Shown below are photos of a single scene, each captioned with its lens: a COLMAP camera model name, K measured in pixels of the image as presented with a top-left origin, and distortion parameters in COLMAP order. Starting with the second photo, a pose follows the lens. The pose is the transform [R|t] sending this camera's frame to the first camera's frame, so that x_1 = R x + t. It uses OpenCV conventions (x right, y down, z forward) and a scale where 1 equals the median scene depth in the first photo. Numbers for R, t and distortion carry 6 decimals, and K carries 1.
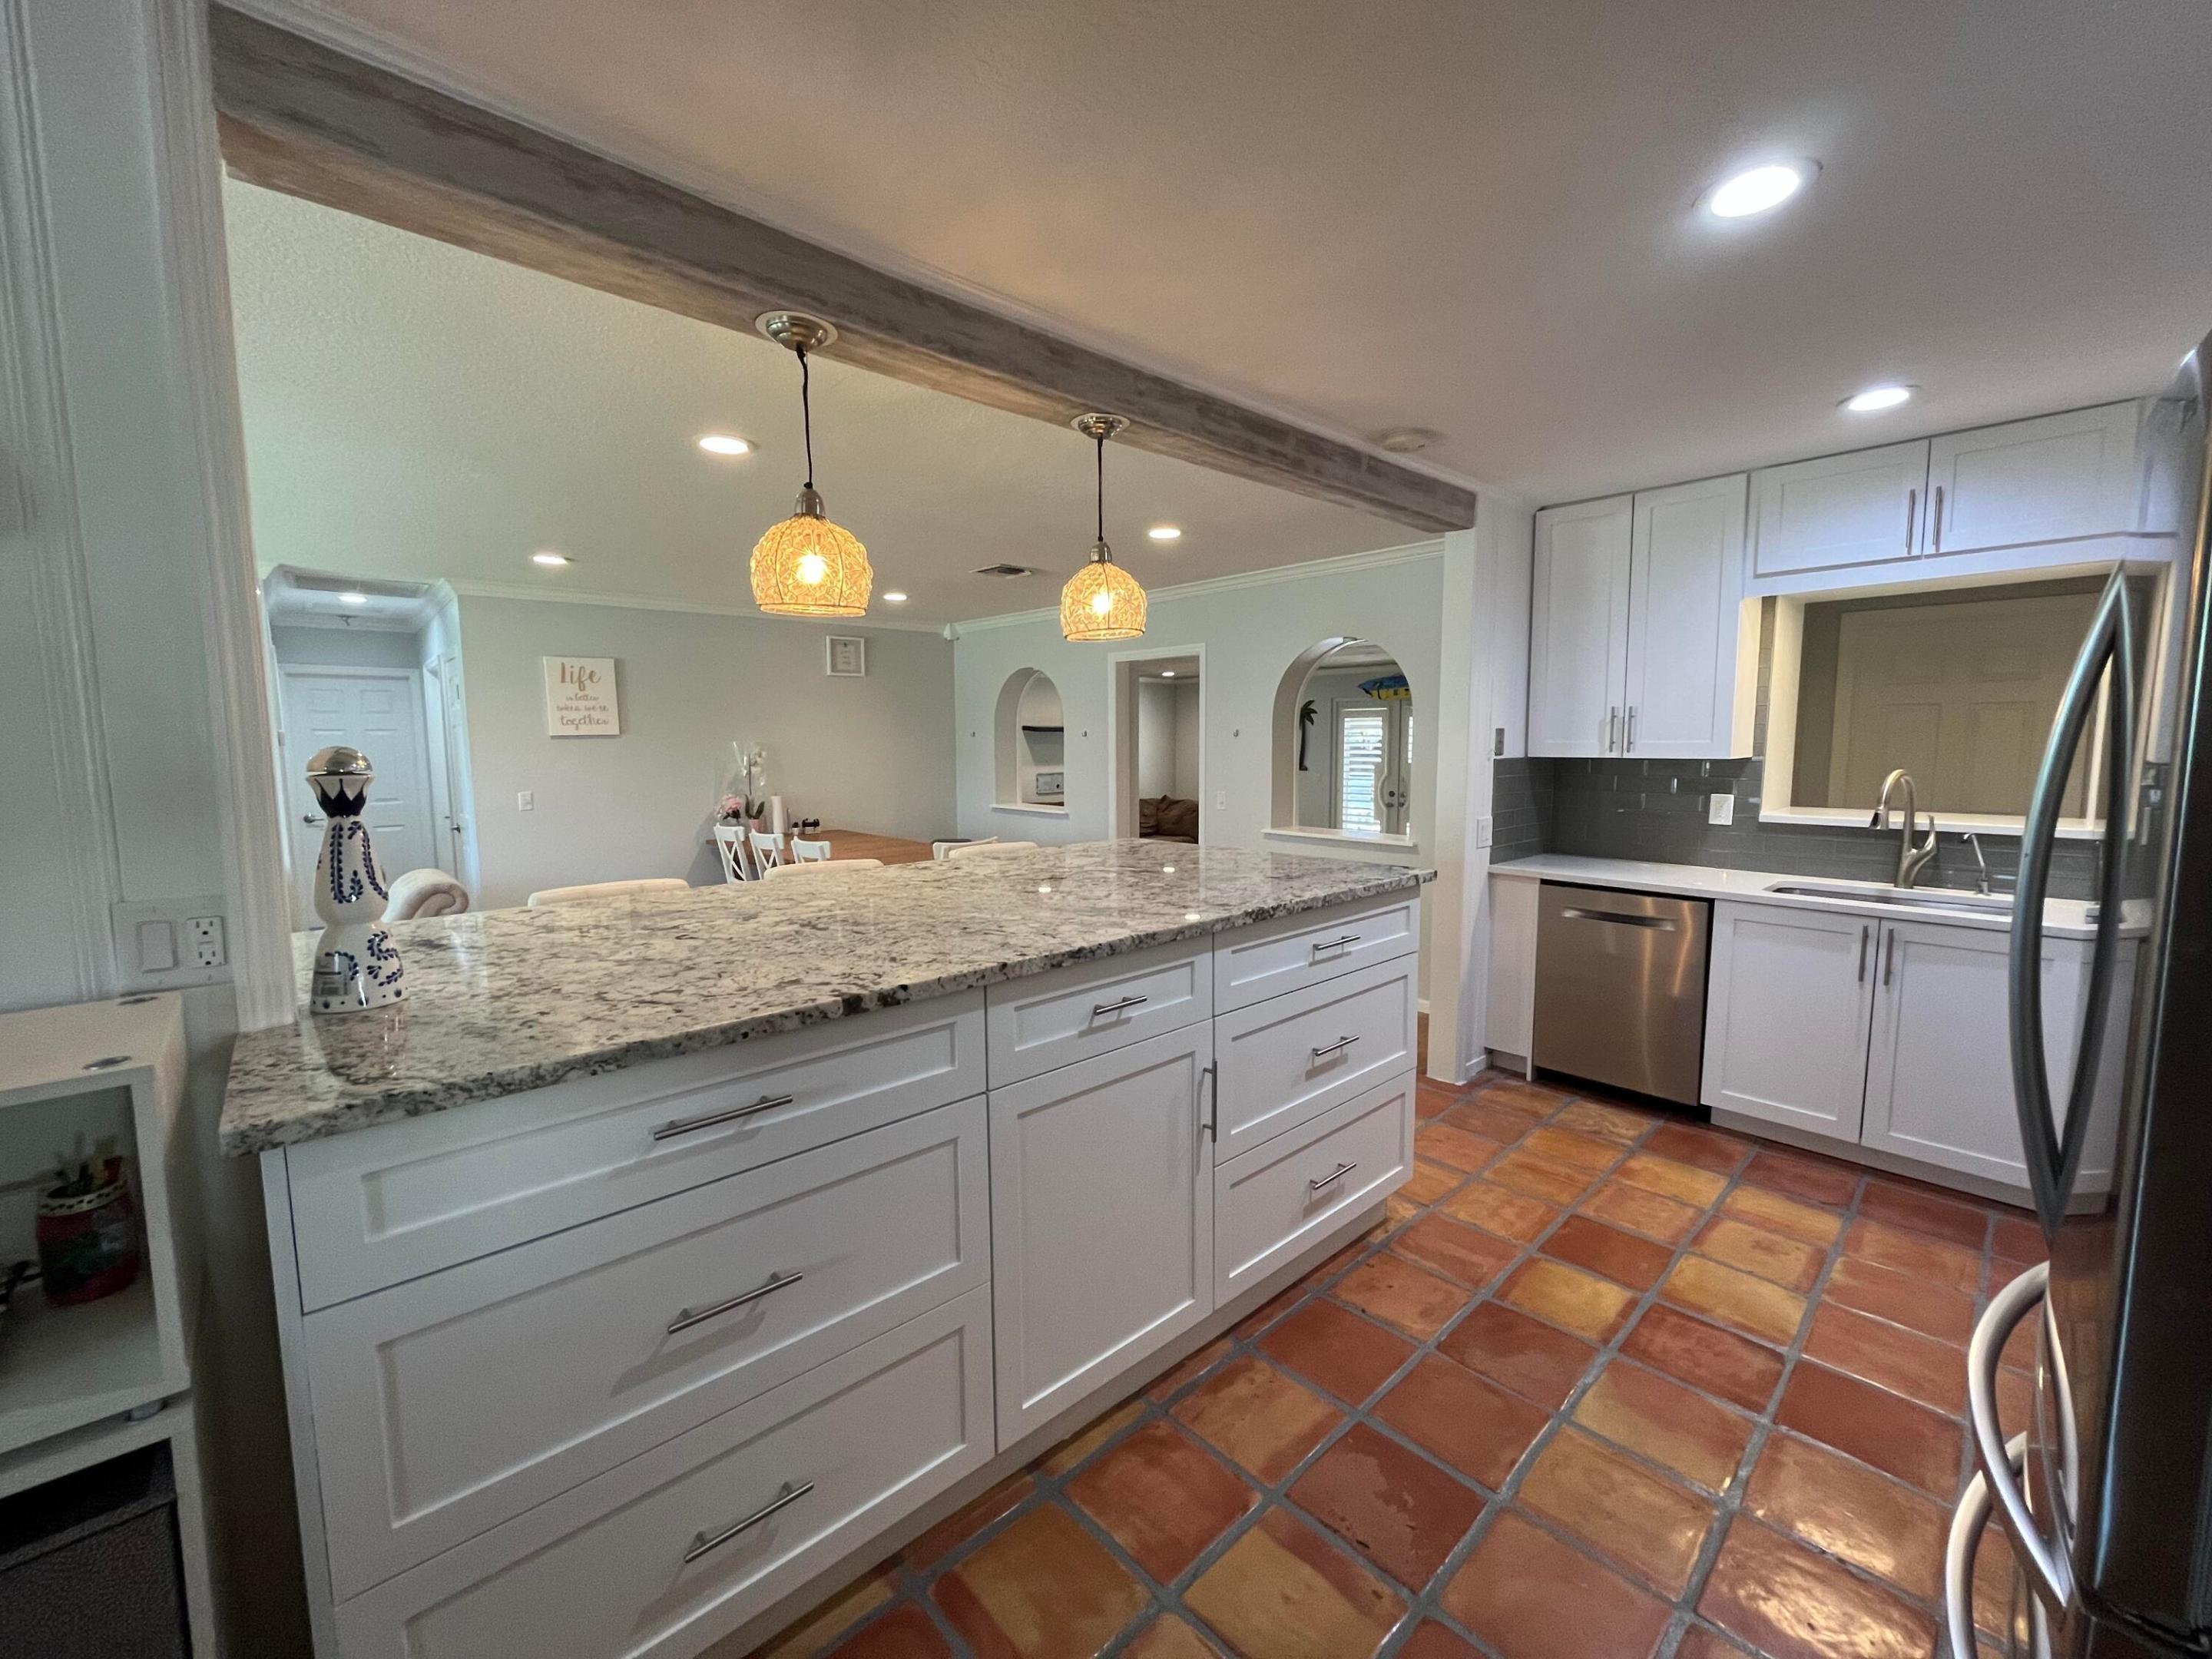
lens RADIAL K [[890.0, 0, 1103.5], [0, 890.0, 824.0], [0, 0, 1]] dist [-0.002539, -0.000362]
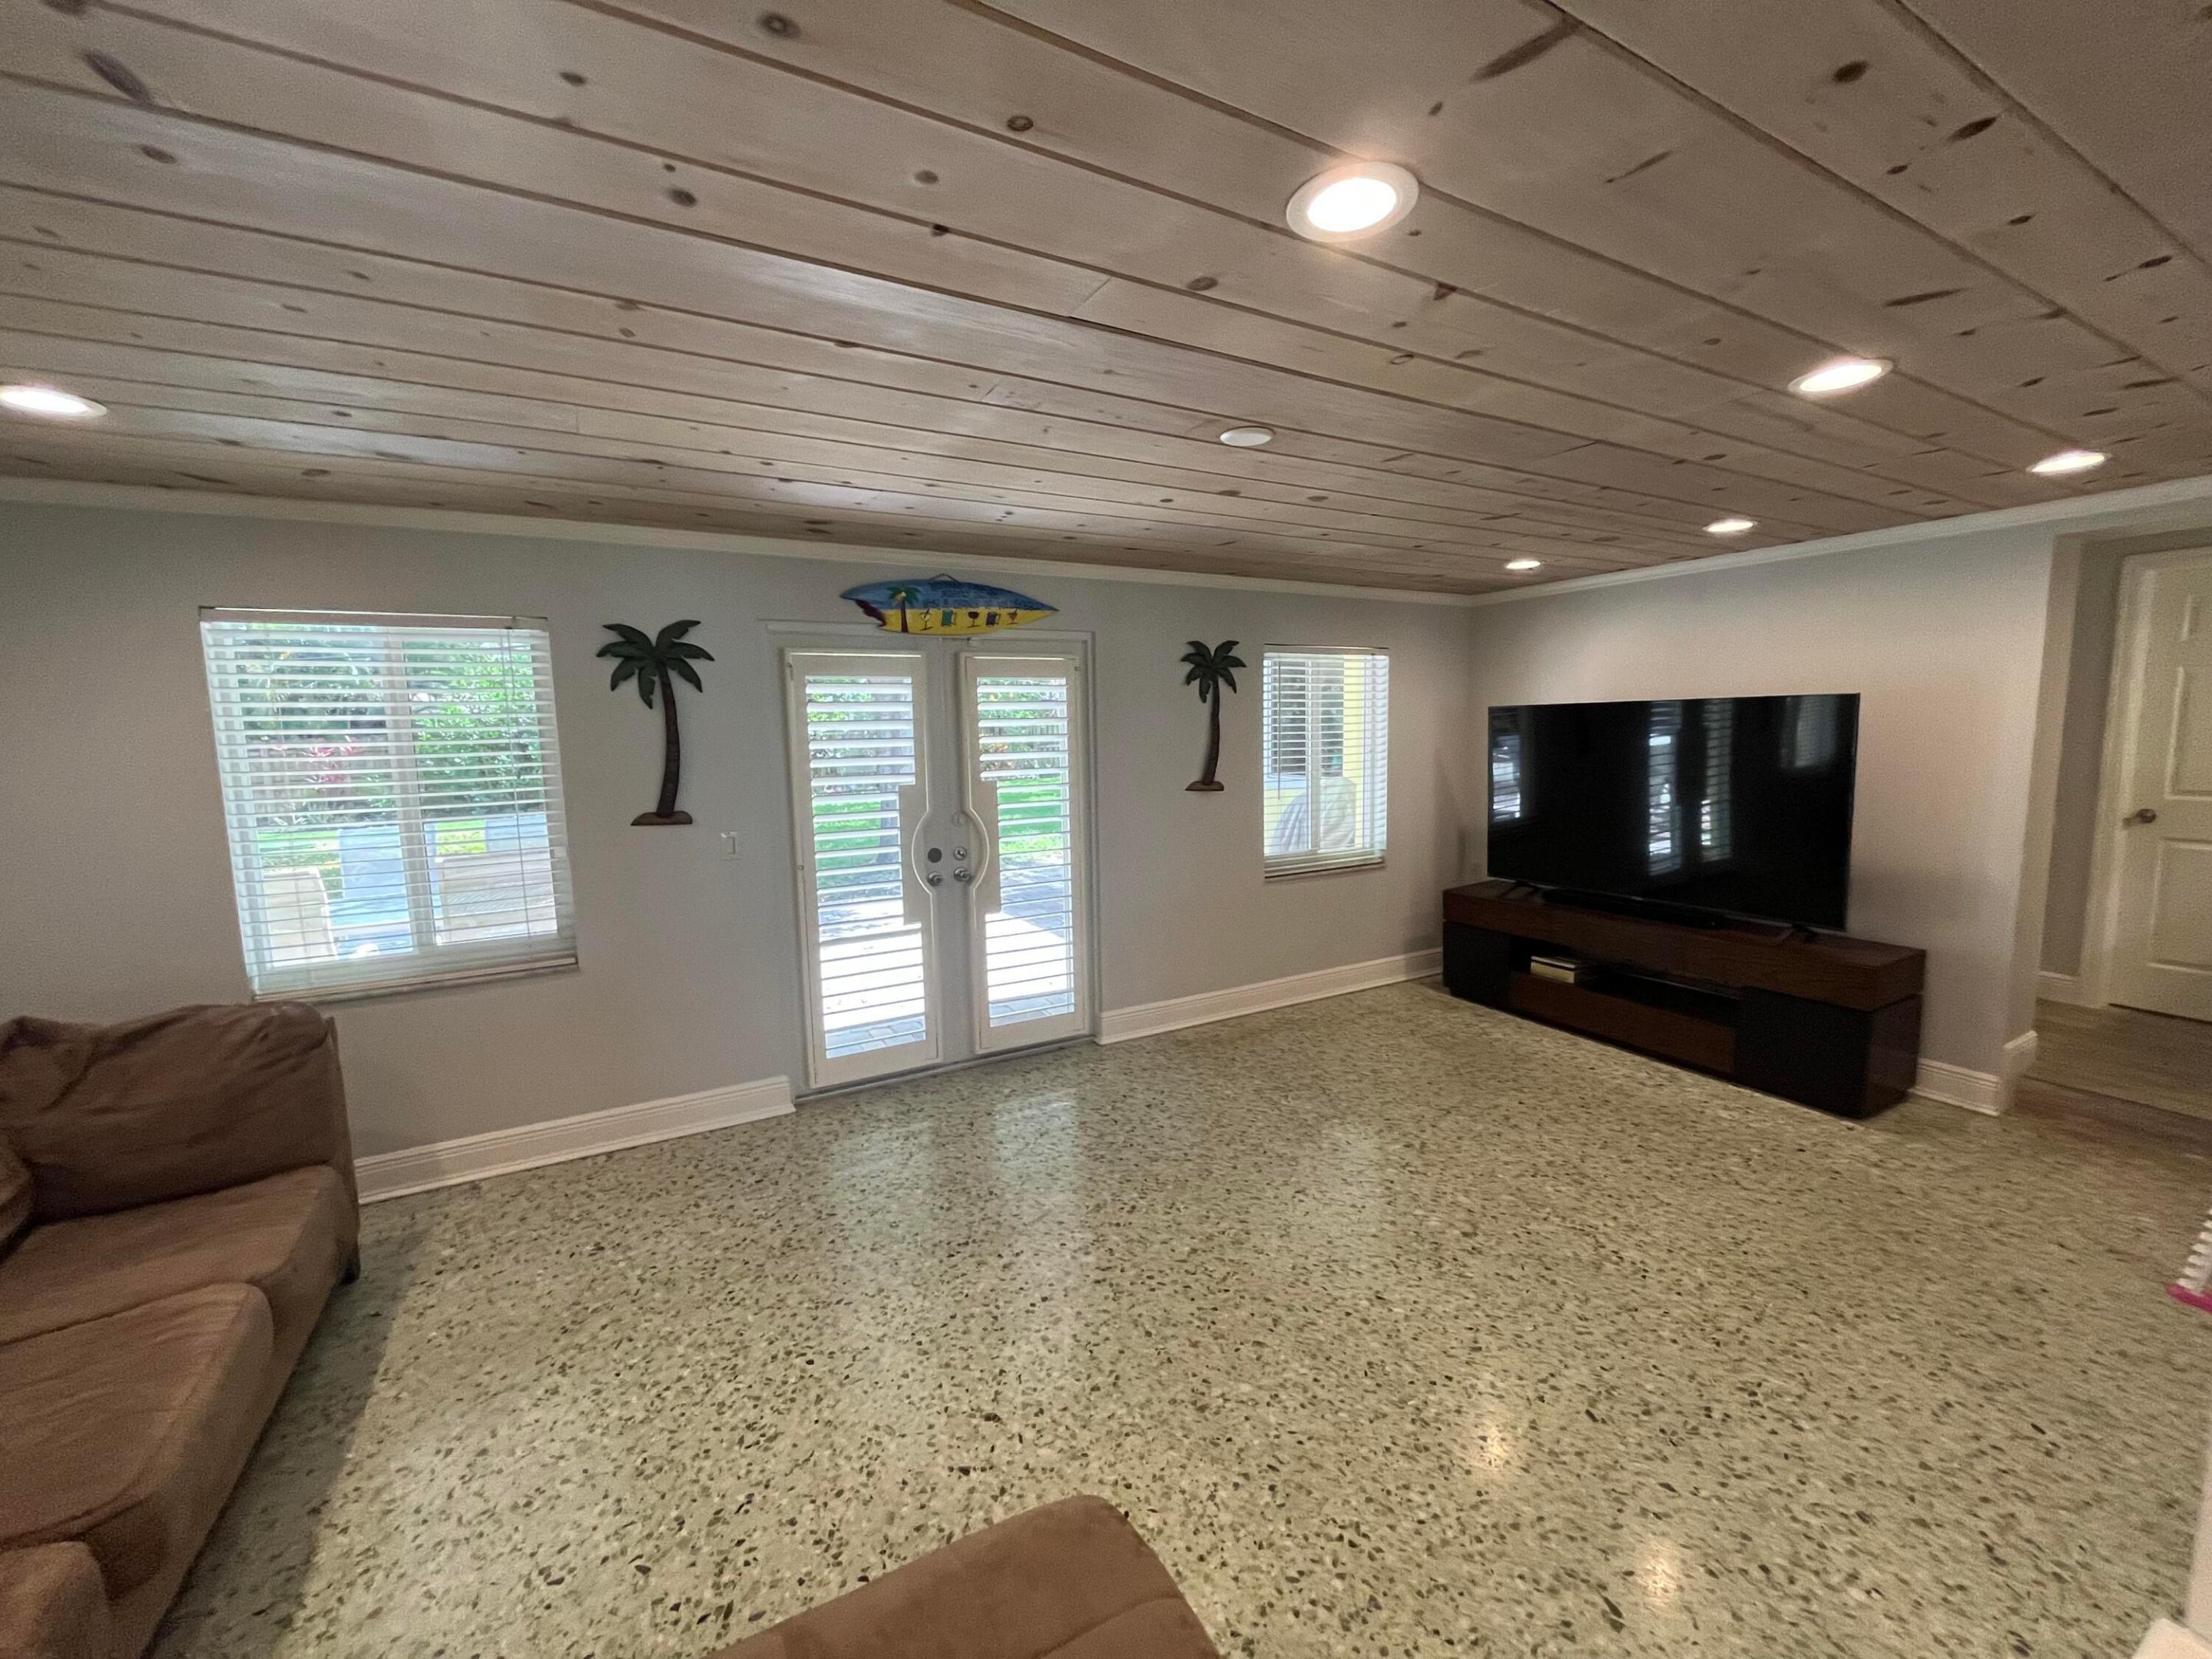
lens RADIAL K [[890.0, 0, 1101.8], [0, 890.0, 827.2], [0, 0, 1]] dist [-0.002539, -0.000362]
pose [[0.232087, -0.110829, 0.966361, -0.178697], [0.110721, 0.990040, 0.086953, -0.182390], [-0.966373, 0.086816, 0.242046, 1.950322]]
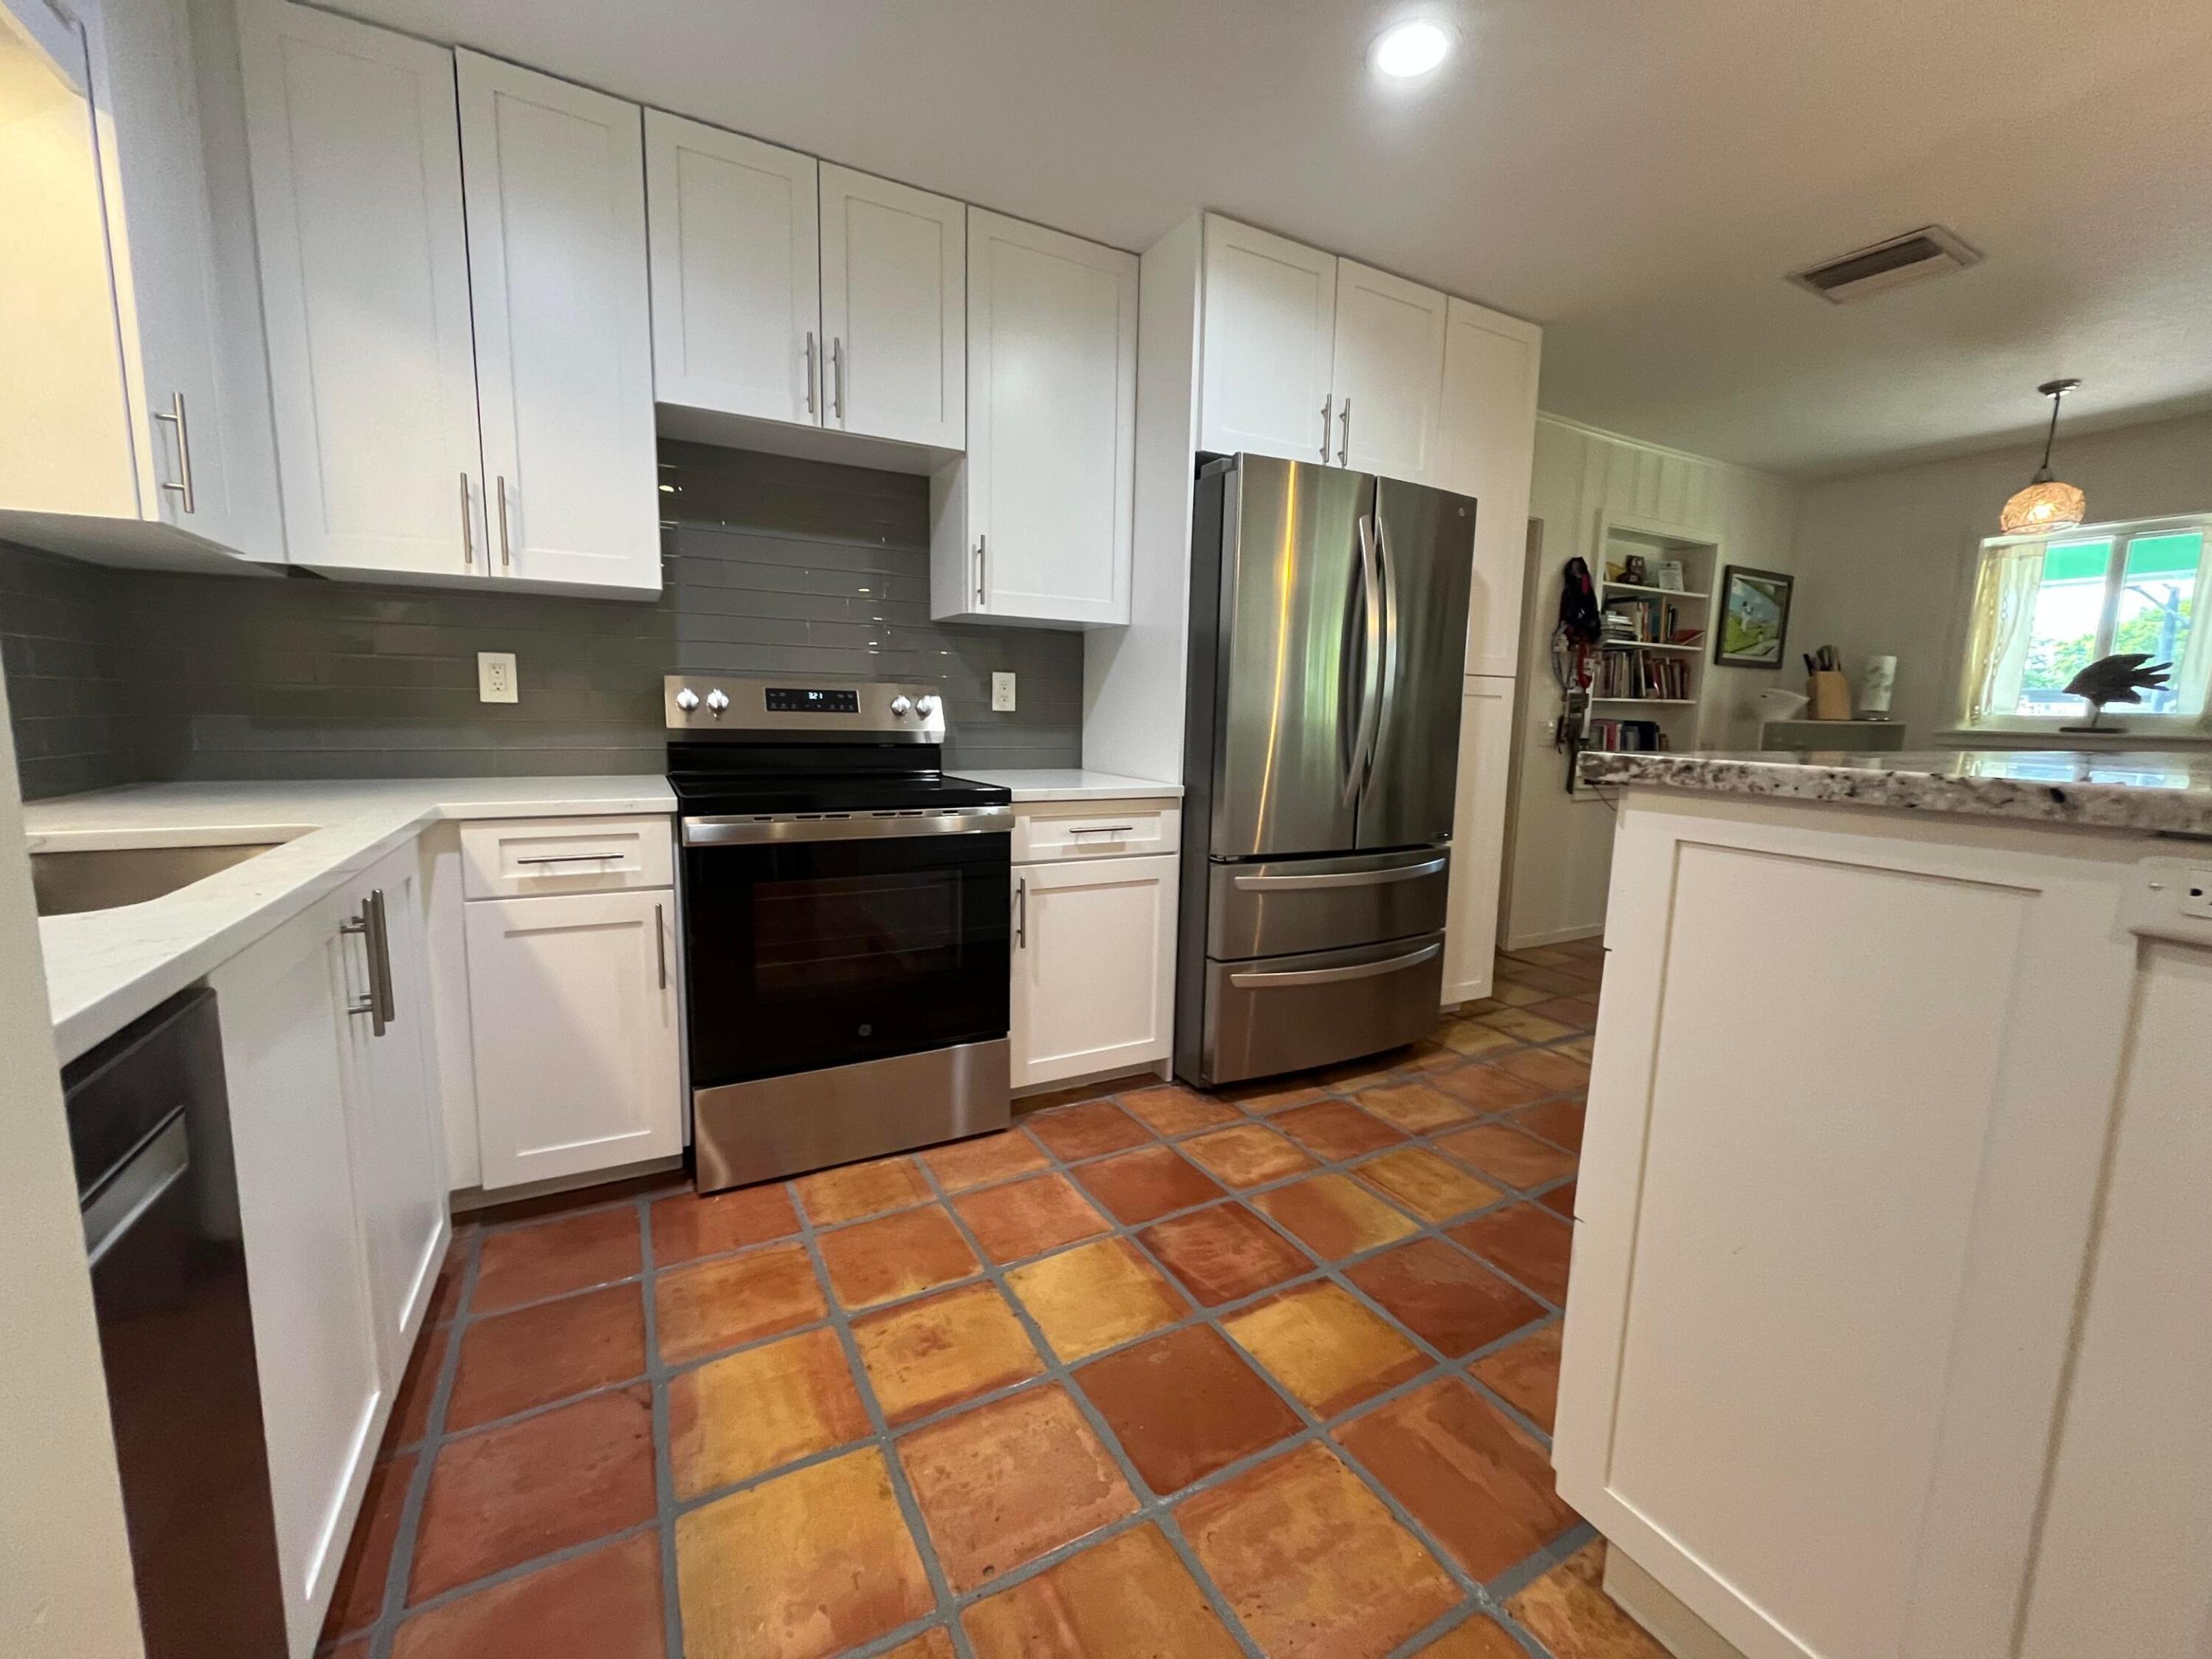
lens RADIAL K [[890.0, 0, 1104.9], [0, 890.0, 826.1], [0, 0, 1]] dist [-0.002539, -0.000362]
pose [[-0.969731, -0.047385, 0.239534, 0.326530], [0.007031, 0.975164, 0.221371, -0.004645], [-0.244075, 0.216354, -0.945314, 0.970449]]
